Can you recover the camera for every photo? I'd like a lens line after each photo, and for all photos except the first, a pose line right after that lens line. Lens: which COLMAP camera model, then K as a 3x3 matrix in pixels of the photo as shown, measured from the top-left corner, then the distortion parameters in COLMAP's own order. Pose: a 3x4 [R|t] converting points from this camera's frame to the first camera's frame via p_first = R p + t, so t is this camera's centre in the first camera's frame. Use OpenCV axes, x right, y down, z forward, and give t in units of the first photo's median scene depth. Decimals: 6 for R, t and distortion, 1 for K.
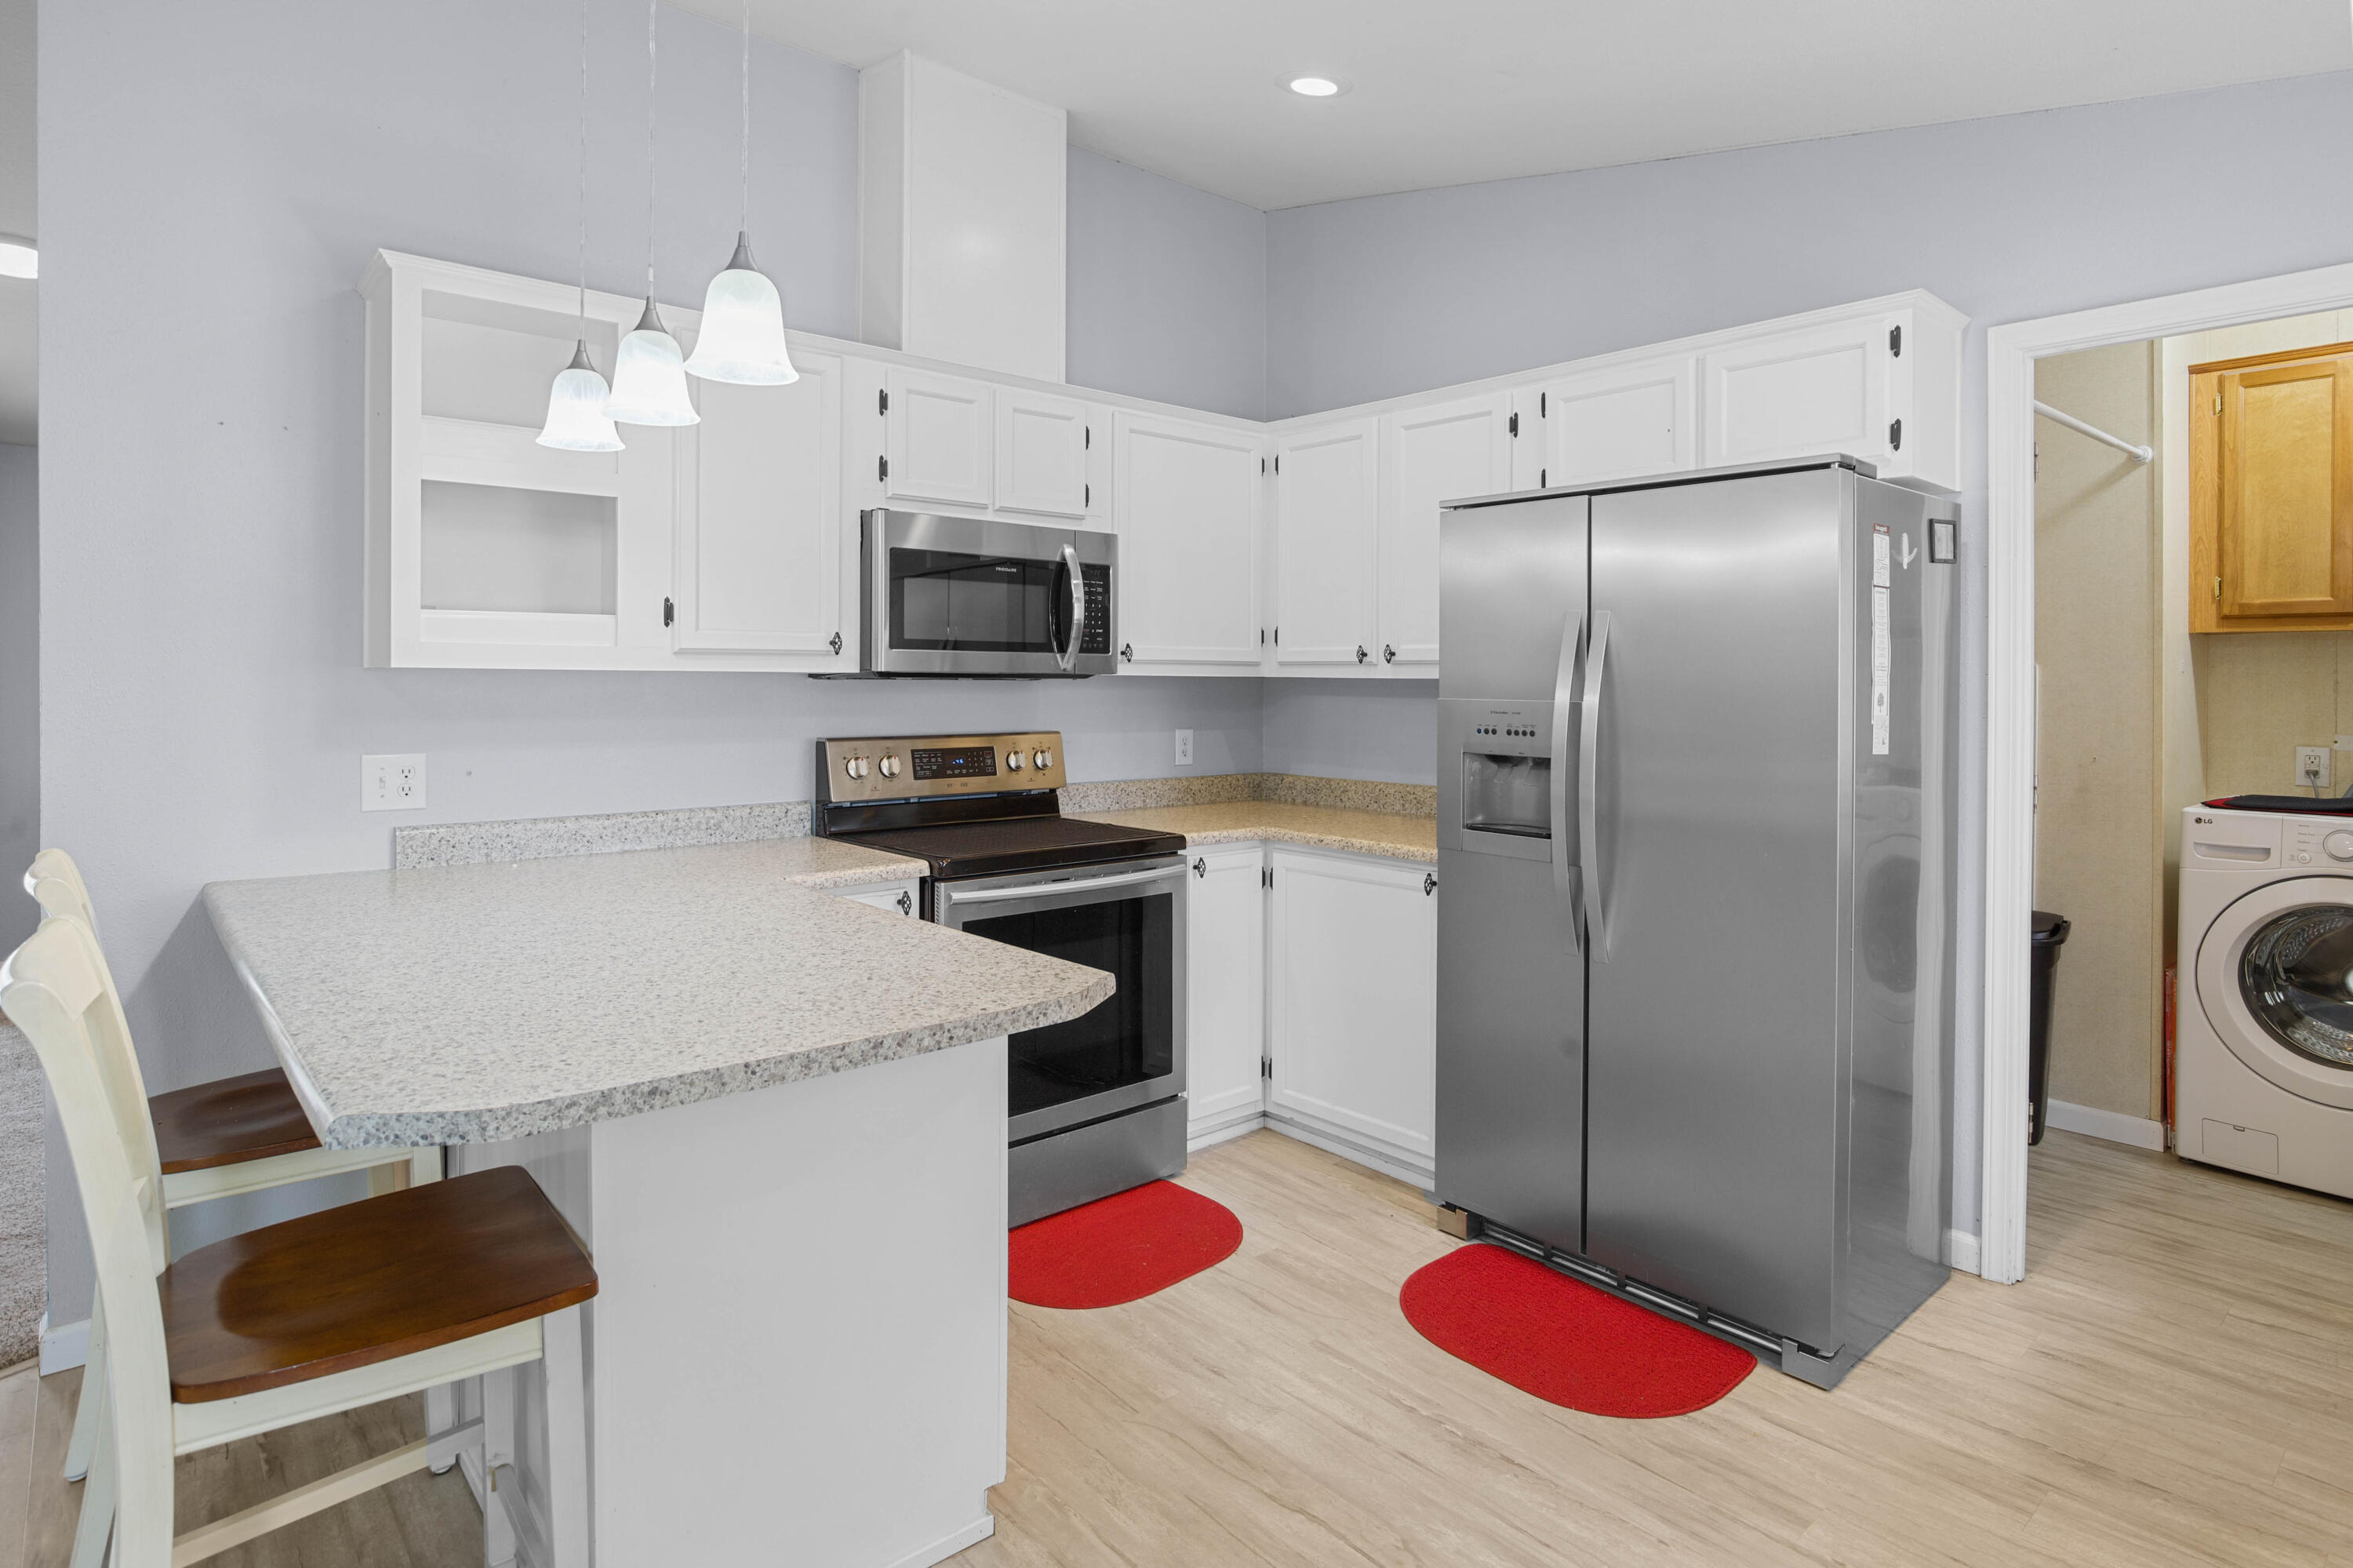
lens RADIAL K [[1259.6, 0, 1224.6], [0, 1259.6, 706.1], [0, 0, 1]] dist [0.004454, 0.001700]
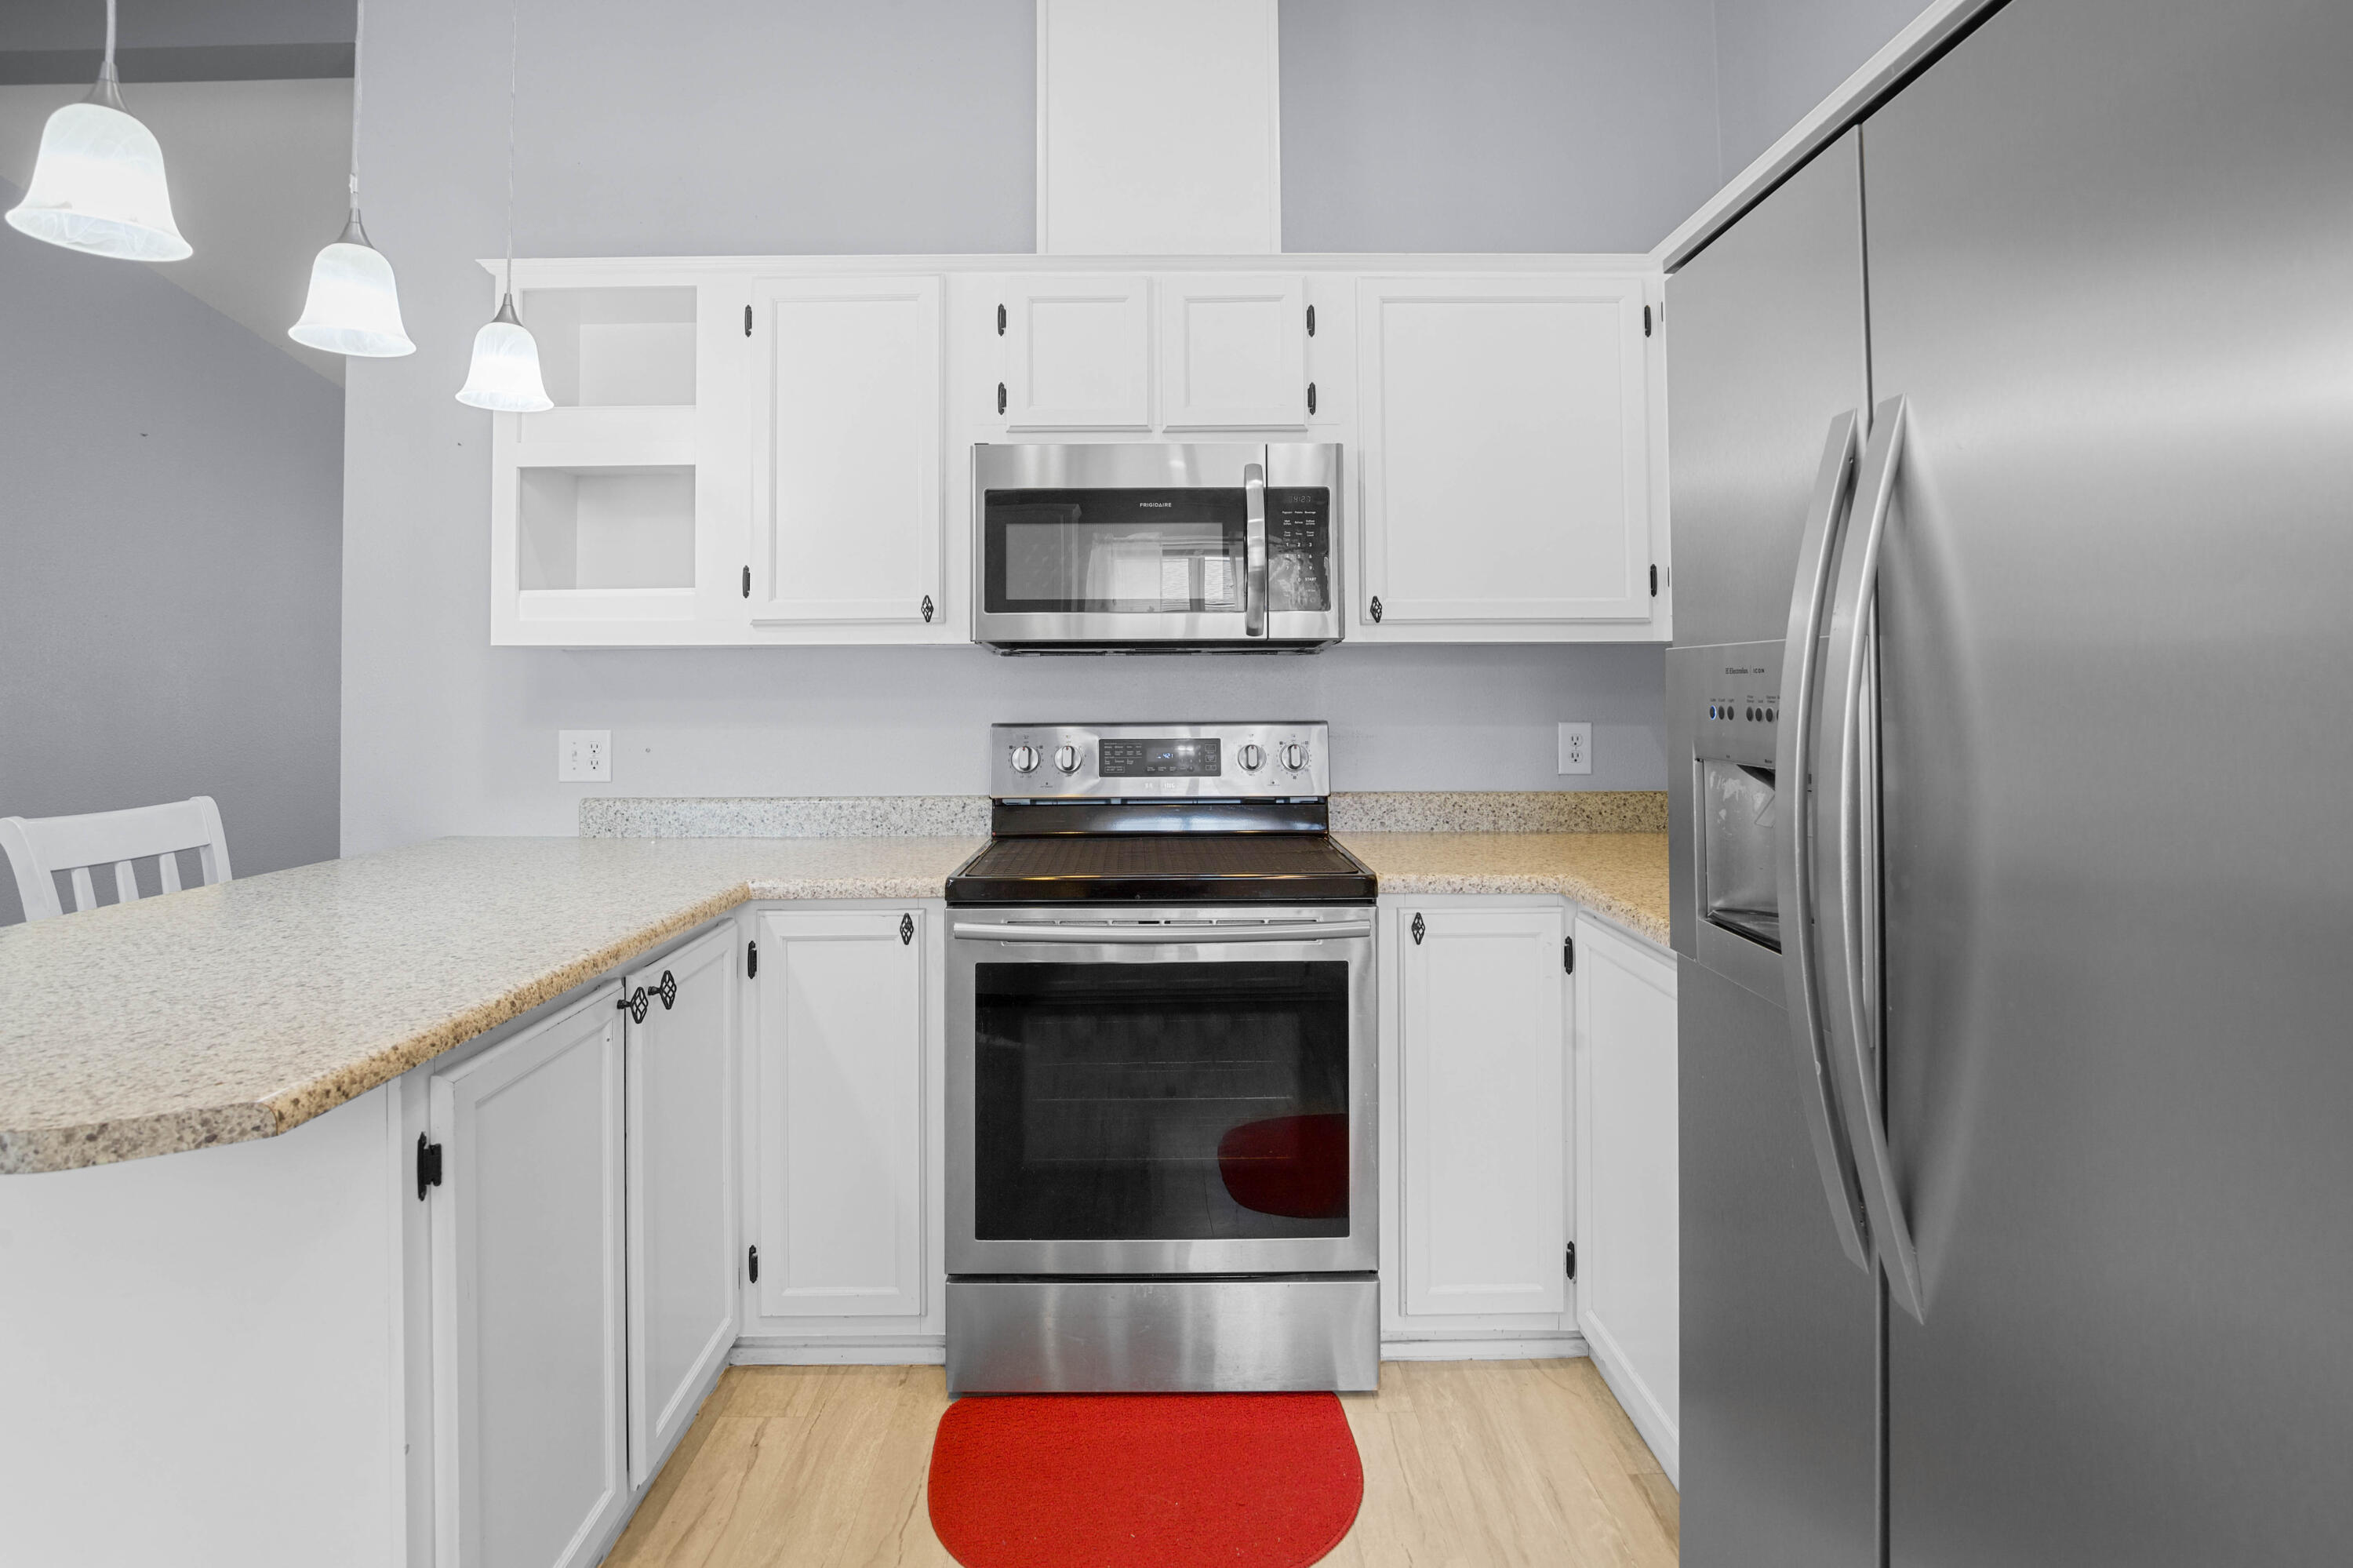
lens RADIAL K [[1156.9, 0, 1207.2], [0, 1156.9, 686.3], [0, 0, 1]] dist [0.000128, 0.000253]
pose [[0.740012, -0.015087, -0.672424, 0.338341], [-0.002933, 0.999667, -0.025656, 0.020767], [0.672587, 0.020958, 0.739721, 0.531231]]
